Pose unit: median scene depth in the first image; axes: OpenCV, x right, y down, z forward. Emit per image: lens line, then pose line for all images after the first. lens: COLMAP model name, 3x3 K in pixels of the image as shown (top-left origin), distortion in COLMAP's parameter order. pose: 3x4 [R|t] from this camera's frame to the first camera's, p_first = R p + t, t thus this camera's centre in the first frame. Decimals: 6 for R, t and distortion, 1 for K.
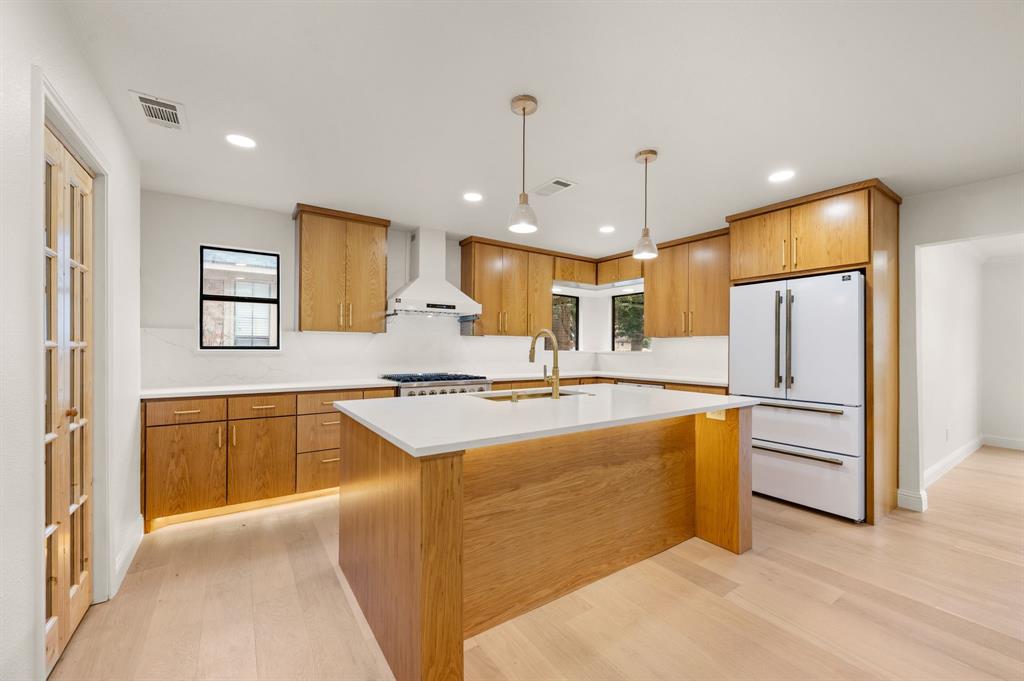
lens RADIAL K [[402.3, 0, 513.7], [0, 402.3, 344.3], [0, 0, 1]] dist [-0.001419, 0.000197]
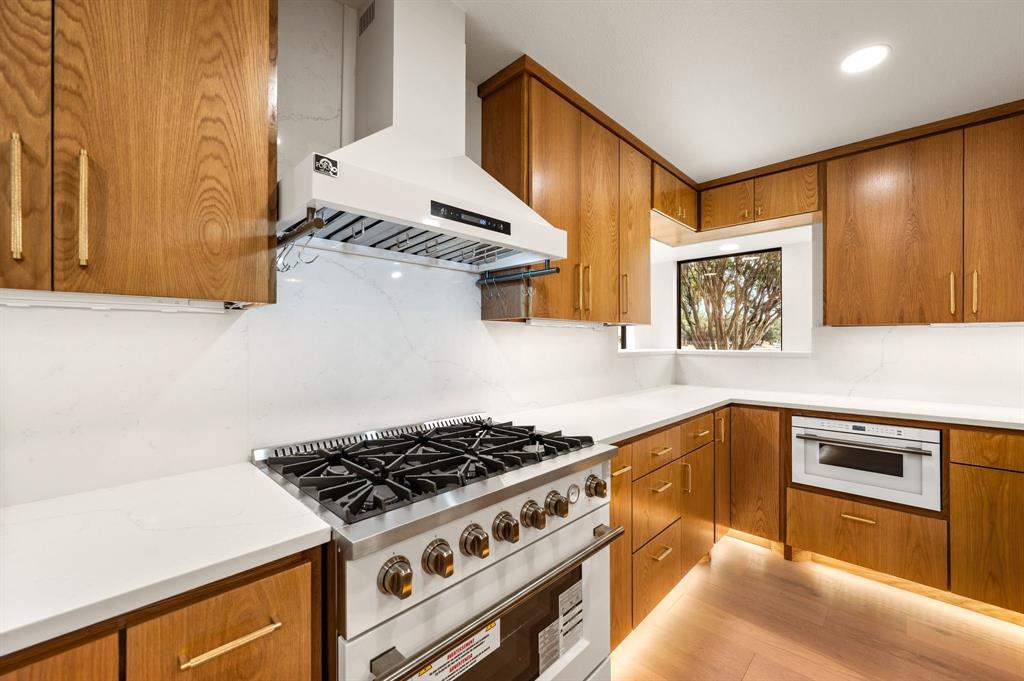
lens RADIAL K [[402.3, 0, 510.2], [0, 402.3, 341.2], [0, 0, 1]] dist [-0.001419, 0.000197]
pose [[0.980919, -0.007264, 0.194281, -0.192086], [0.005282, 0.999929, 0.010716, -0.005055], [-0.194345, -0.009486, 0.980887, 0.629405]]
